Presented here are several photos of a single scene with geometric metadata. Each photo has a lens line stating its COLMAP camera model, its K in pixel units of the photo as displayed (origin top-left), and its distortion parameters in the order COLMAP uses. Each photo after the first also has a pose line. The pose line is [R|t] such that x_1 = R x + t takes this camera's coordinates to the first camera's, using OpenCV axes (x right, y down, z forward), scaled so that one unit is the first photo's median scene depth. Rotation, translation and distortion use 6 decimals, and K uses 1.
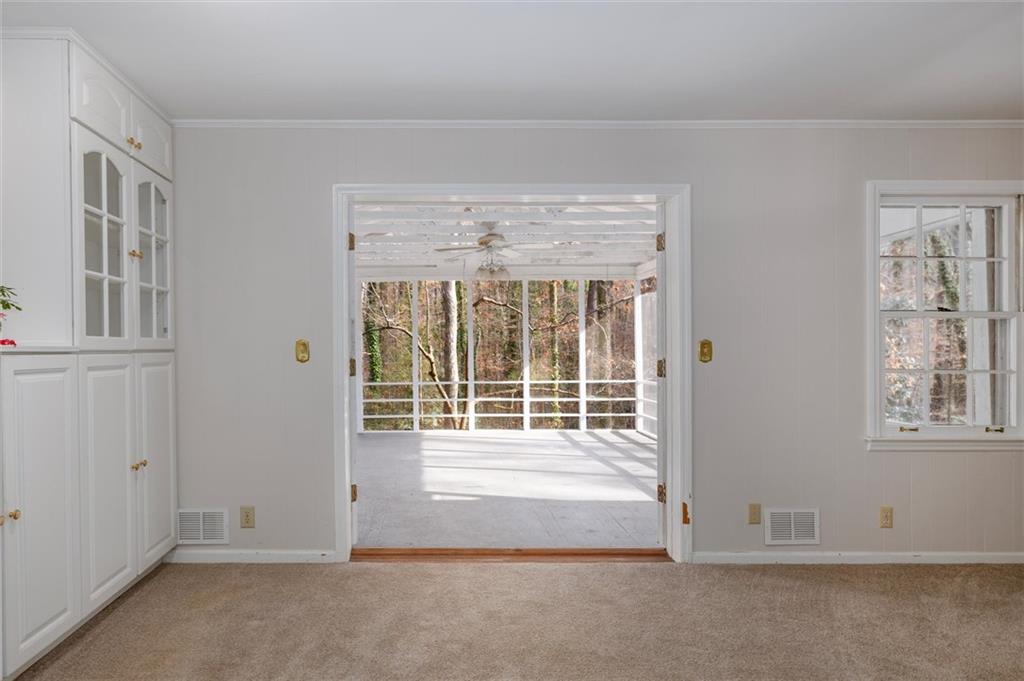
lens RADIAL K [[432.2, 0, 512.0], [0, 432.2, 340.5], [0, 0, 1]] dist [-0.000140, -0.000047]
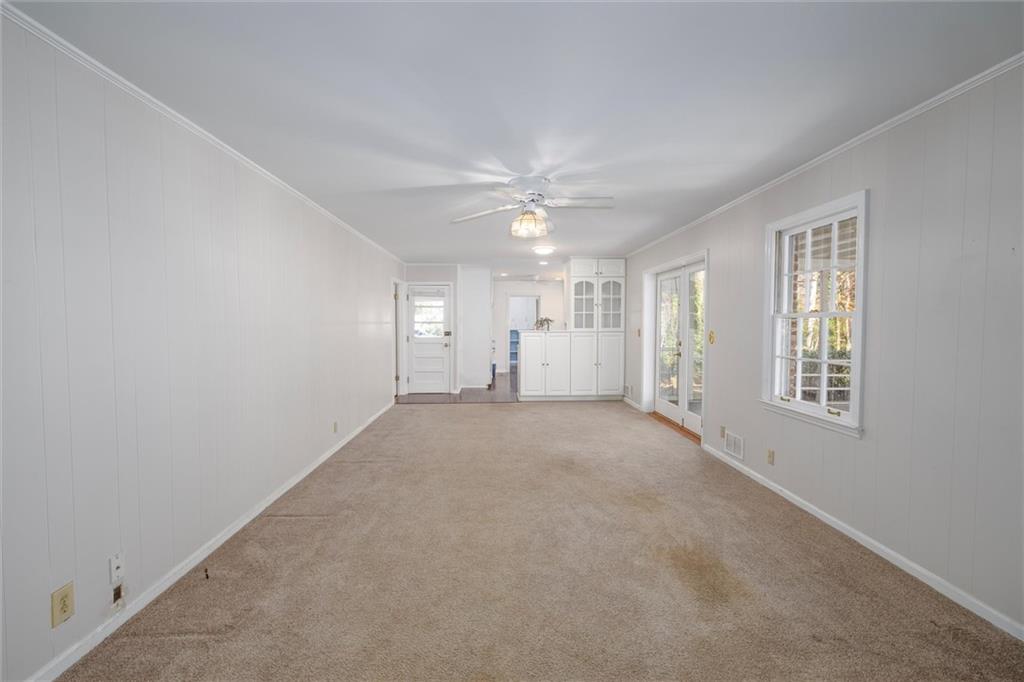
lens RADIAL K [[432.2, 0, 512.0], [0, 432.2, 341.0], [0, 0, 1]] dist [-0.000140, -0.000047]
pose [[0.032313, 0.036216, -0.998821, 2.250773], [0.007697, 0.999305, 0.036482, -0.026037], [0.999448, -0.008866, 0.032012, 0.113890]]
